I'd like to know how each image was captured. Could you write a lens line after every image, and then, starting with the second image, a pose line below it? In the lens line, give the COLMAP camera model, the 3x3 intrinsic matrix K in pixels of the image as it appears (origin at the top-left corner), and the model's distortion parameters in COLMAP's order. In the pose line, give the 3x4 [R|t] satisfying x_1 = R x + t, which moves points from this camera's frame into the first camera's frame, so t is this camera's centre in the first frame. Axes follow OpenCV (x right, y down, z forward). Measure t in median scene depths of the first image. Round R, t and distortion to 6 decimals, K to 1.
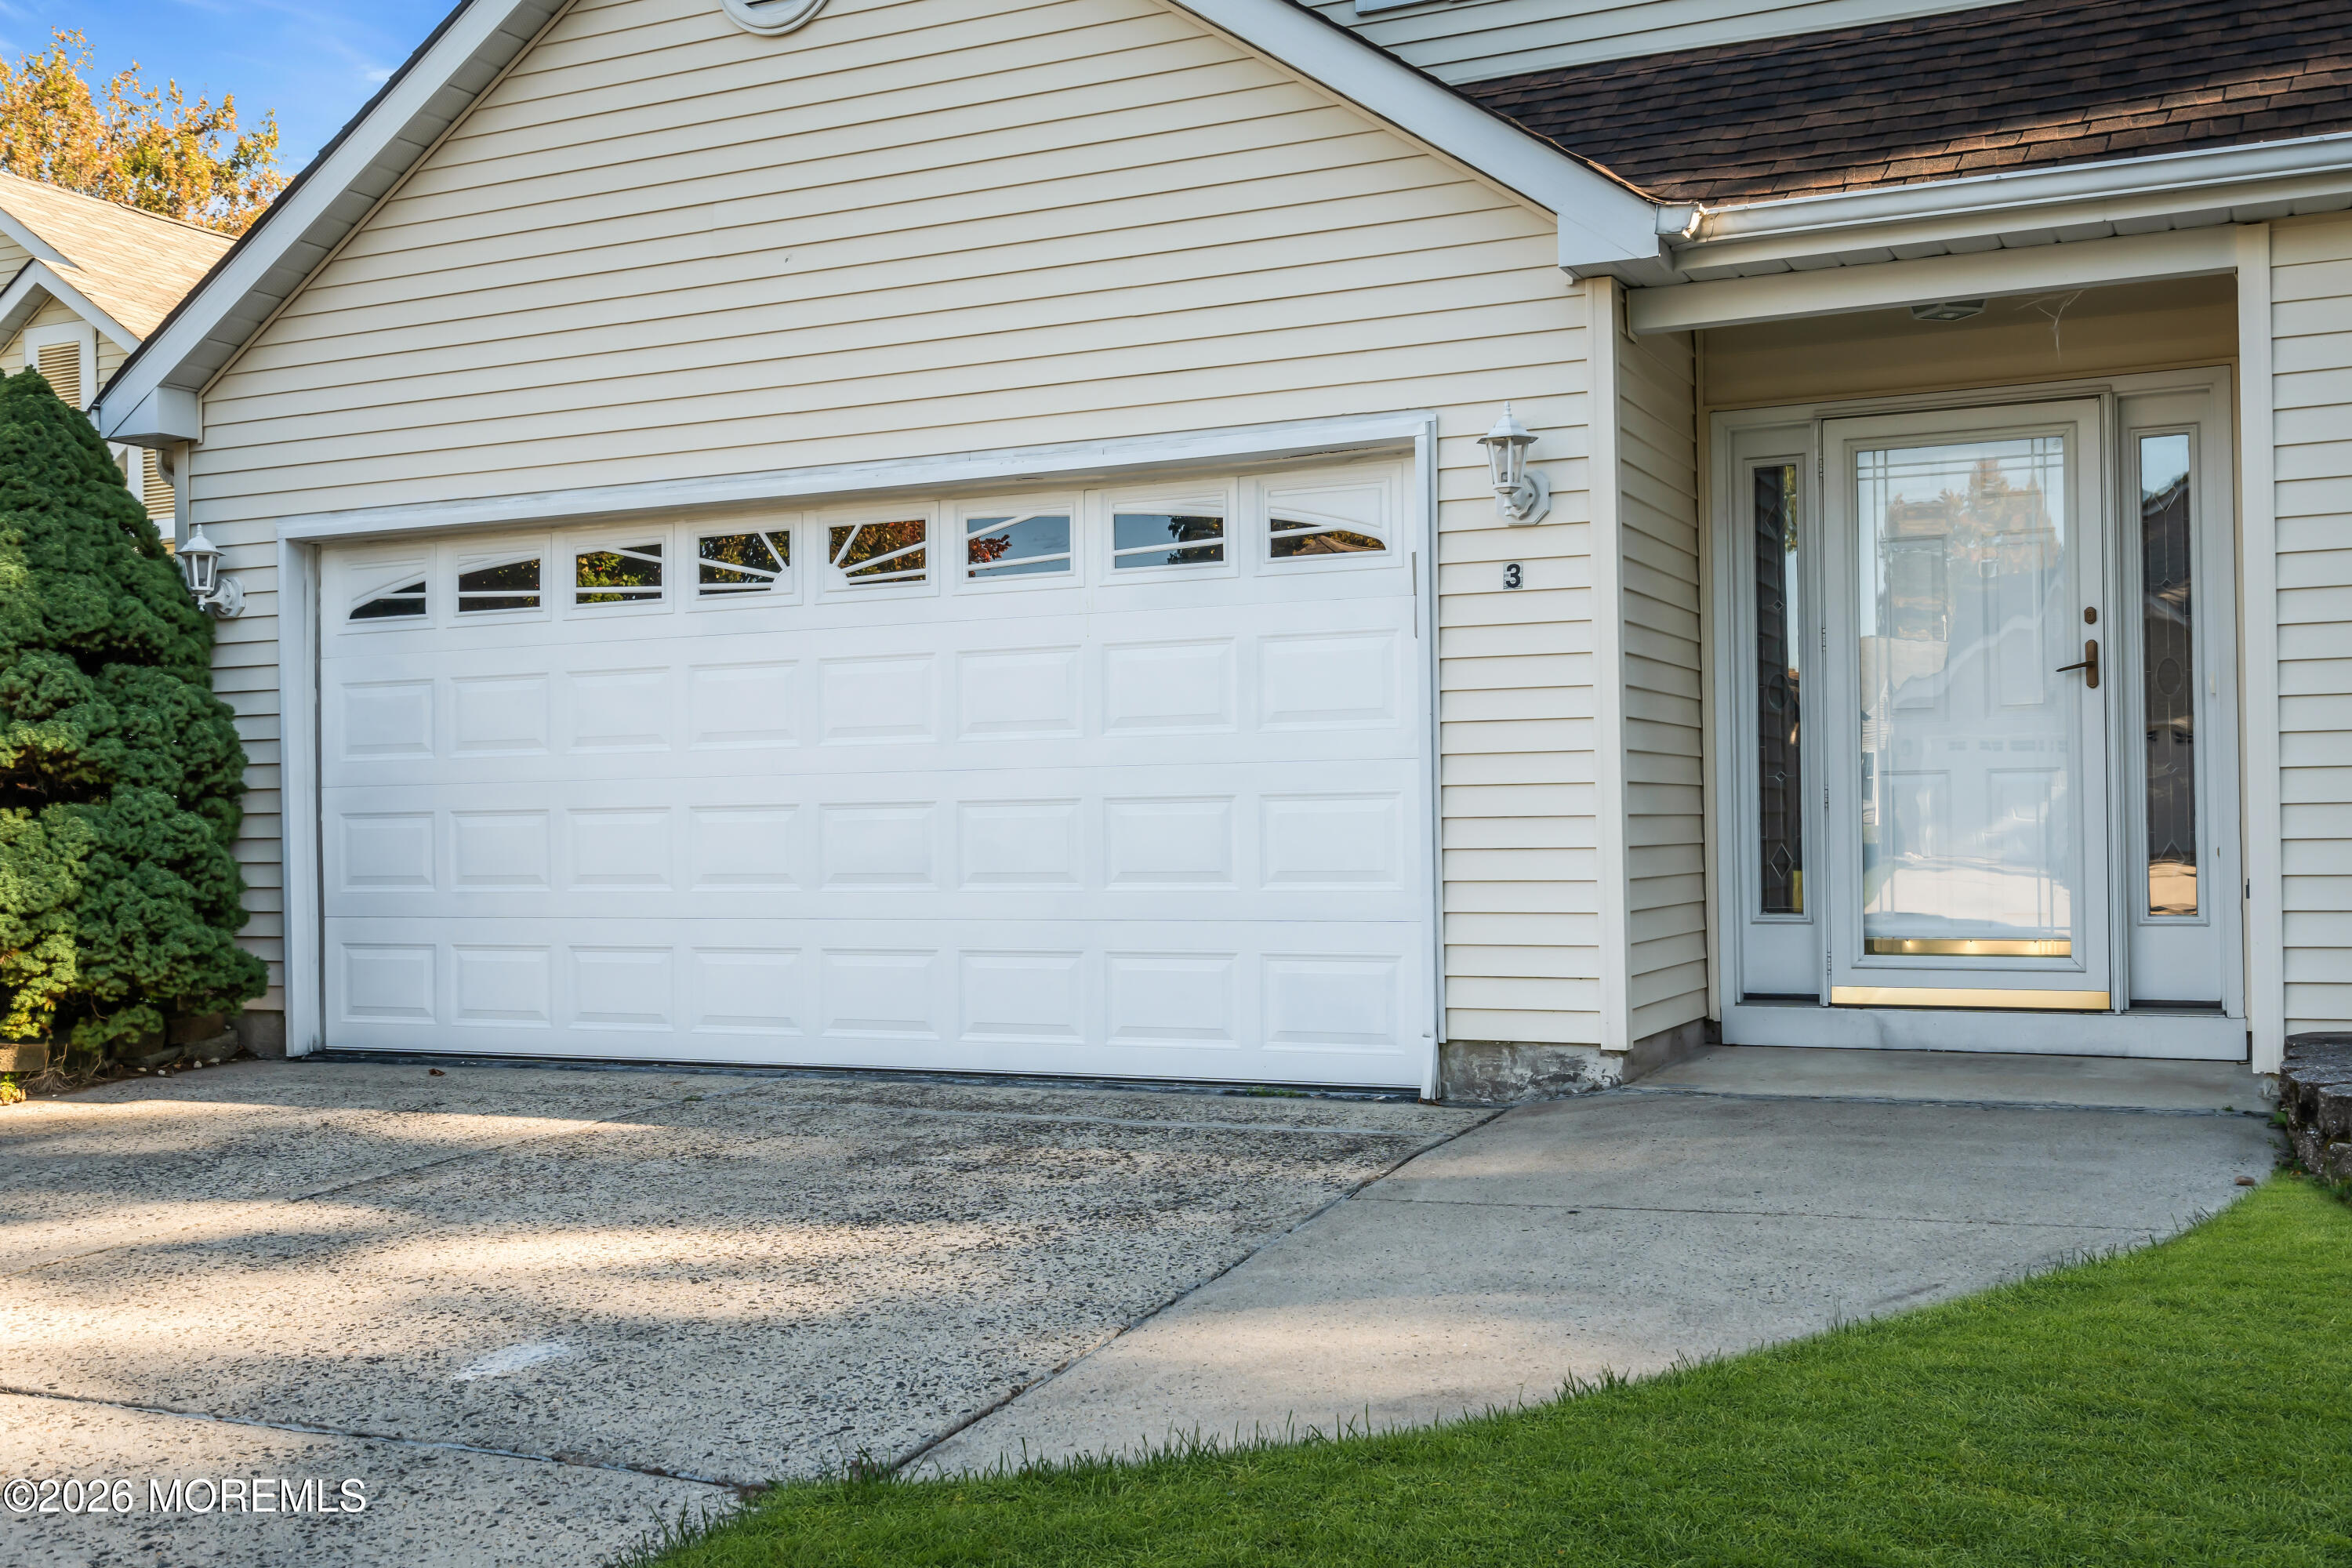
lens RADIAL K [[2352.2, 0, 1176.0], [0, 2352.2, 784.0], [0, 0, 1]] dist [0.007922, 0.021587]
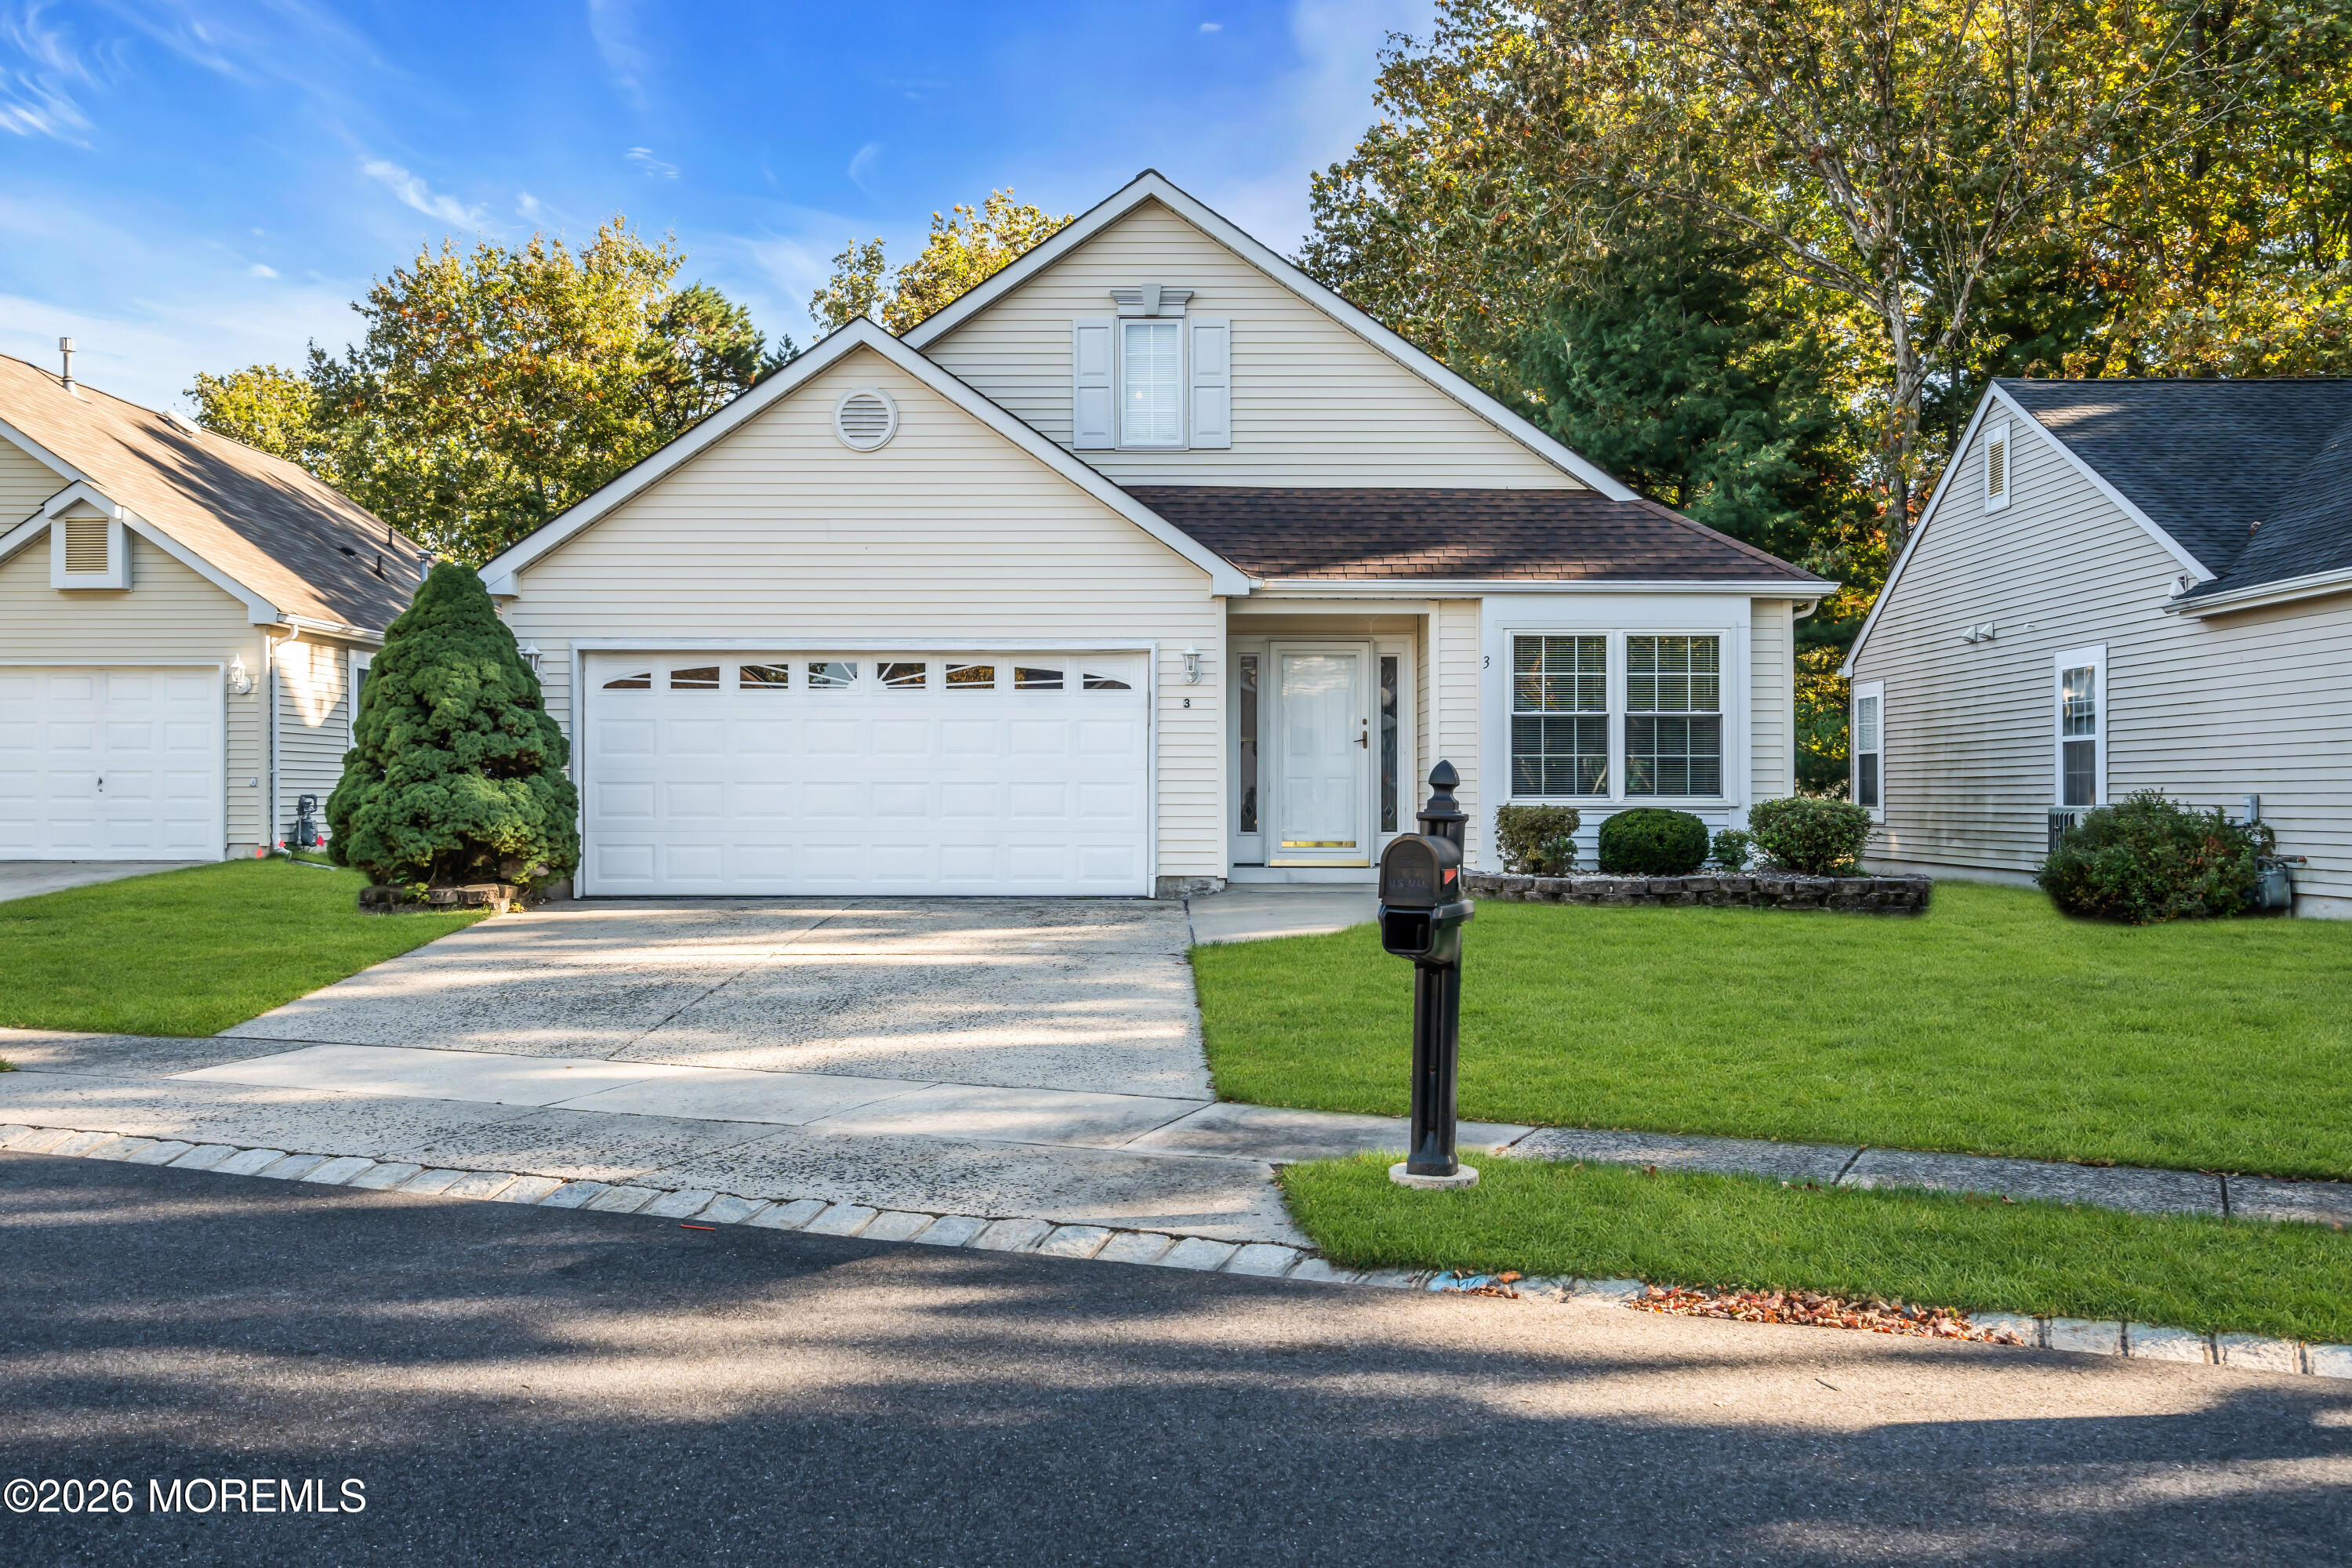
lens RADIAL K [[2352.2, 0, 1176.0], [0, 2352.2, 784.0], [0, 0, 1]] dist [0.007922, 0.021587]
pose [[0.904882, 0.016620, 0.425338, -0.884075], [-0.021798, 0.999736, 0.007309, -0.013513], [-0.425104, -0.015885, 0.905005, -1.252289]]
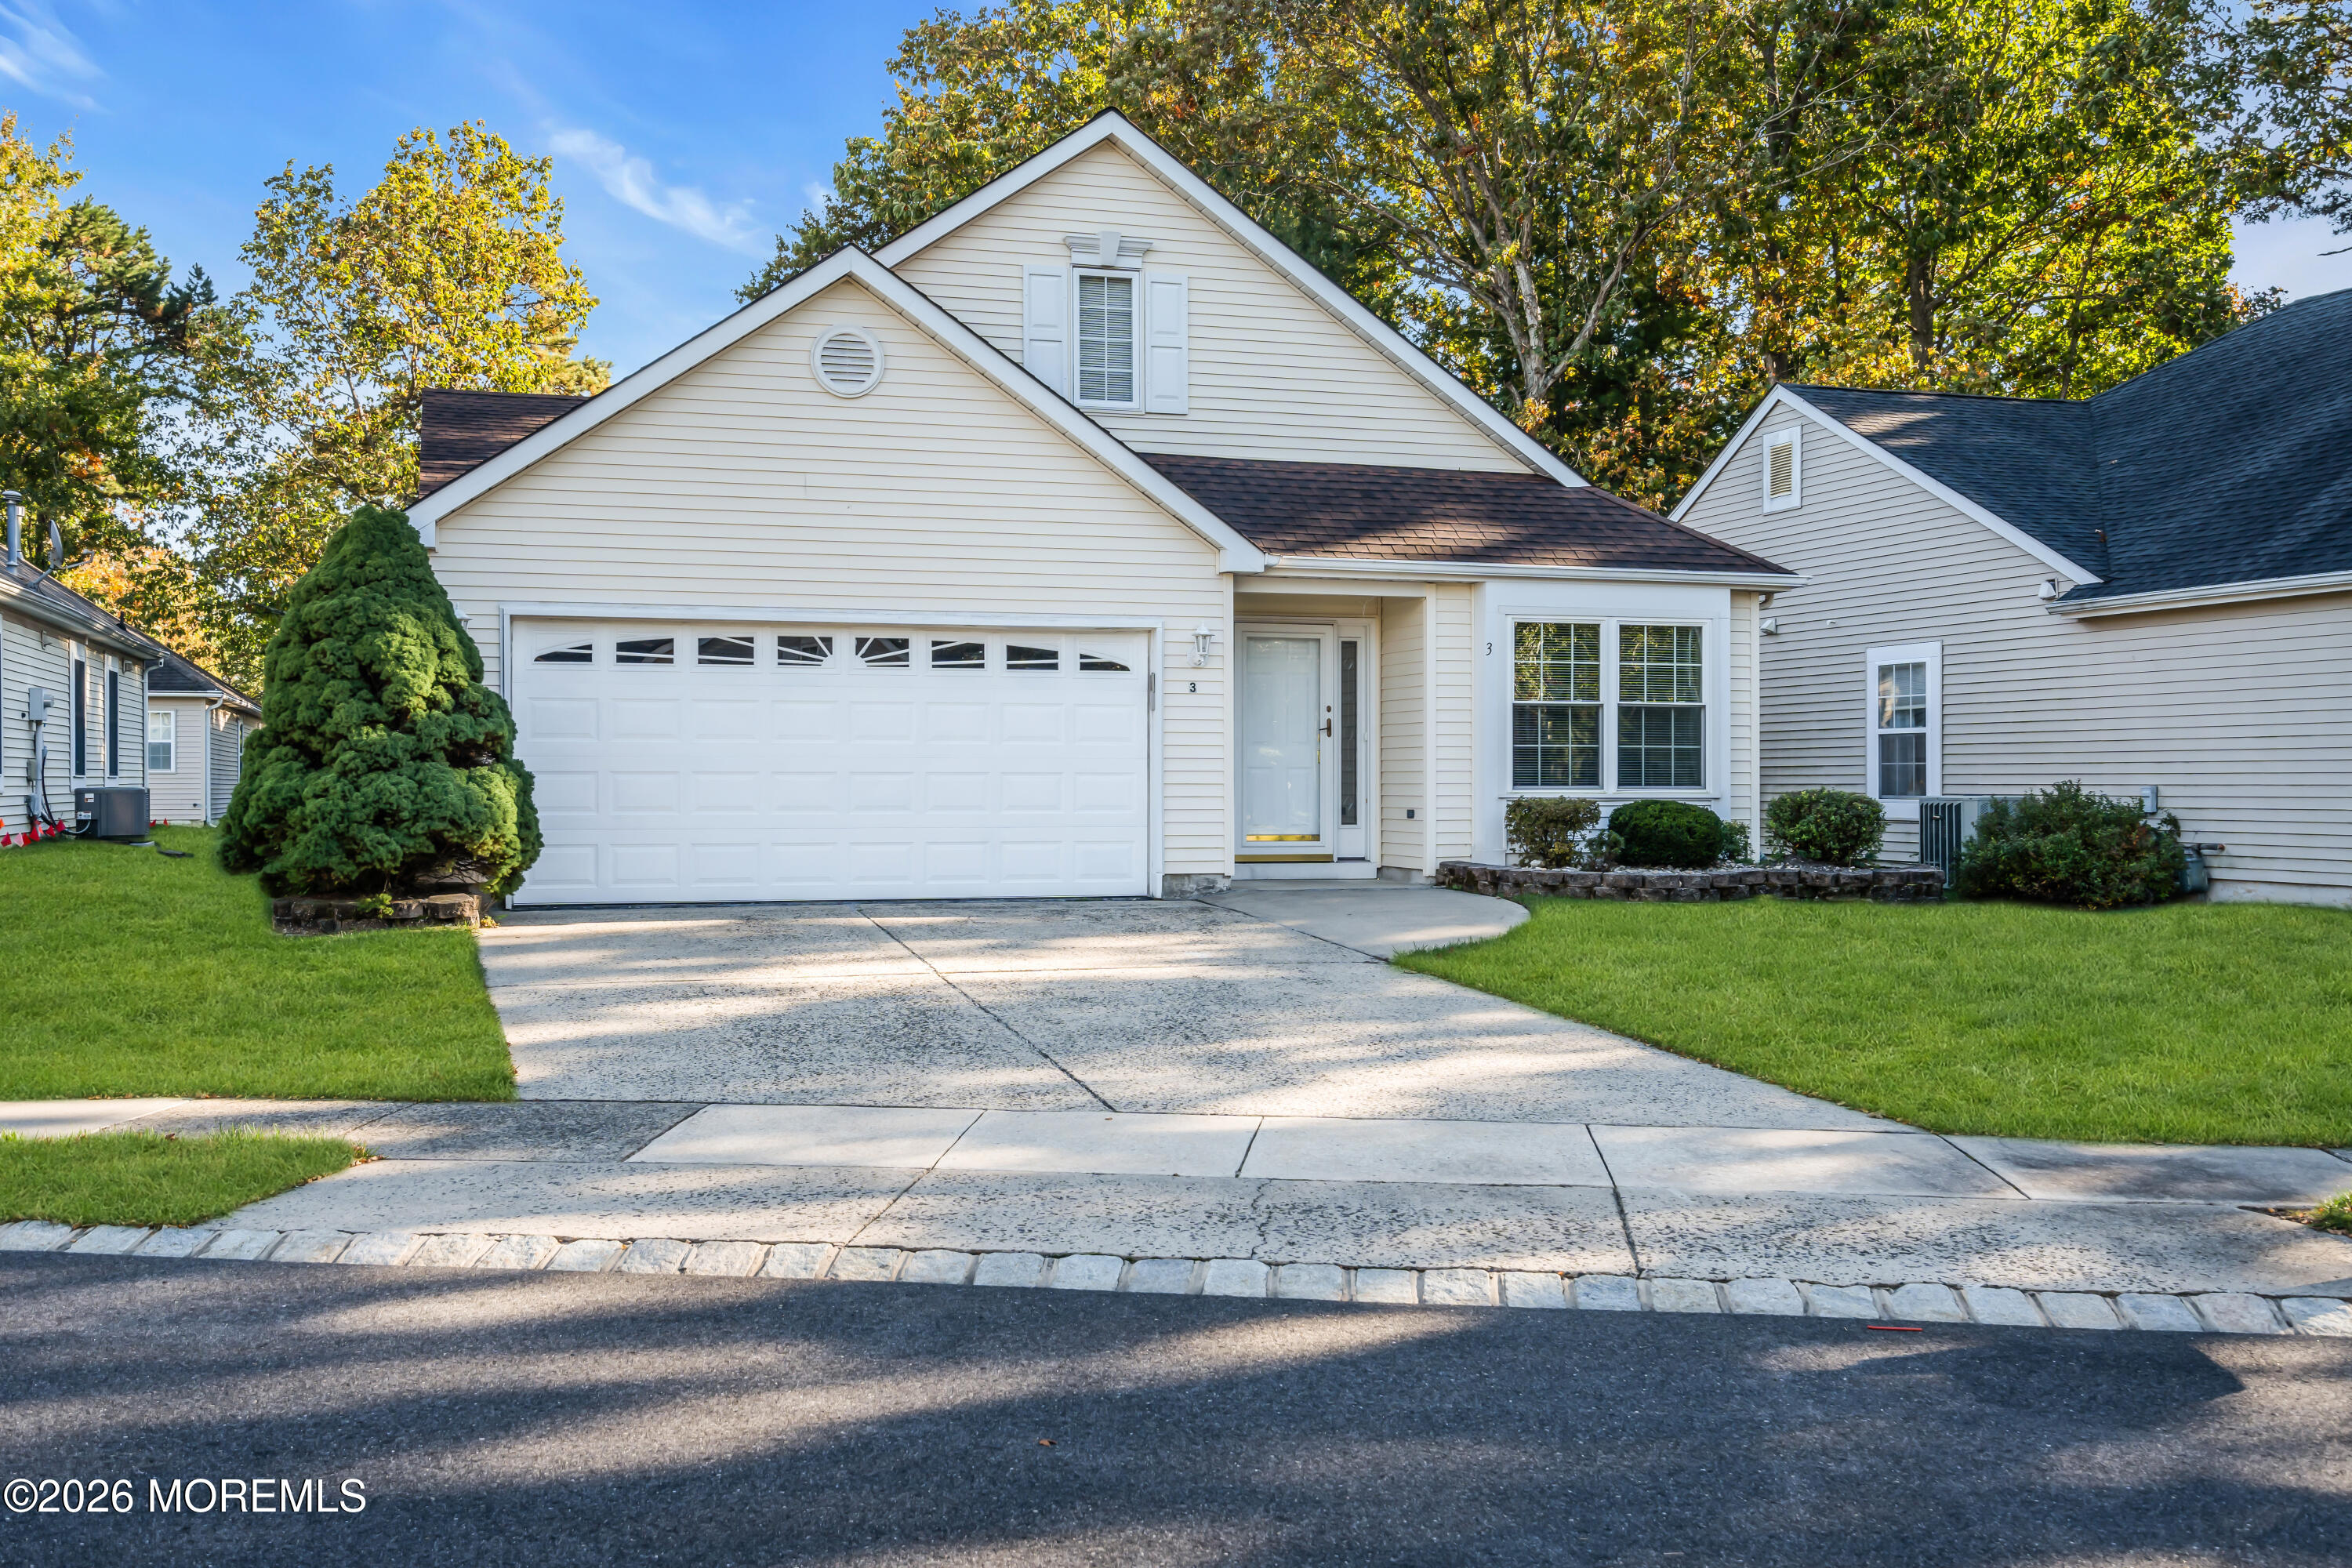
lens RADIAL K [[2352.2, 0, 1176.0], [0, 2352.2, 784.0], [0, 0, 1]] dist [0.007922, 0.021587]
pose [[0.733212, 0.013992, 0.679856, -1.366451], [-0.025130, 0.999663, 0.006528, -0.001692], [-0.679536, -0.021871, 0.733316, -0.715574]]
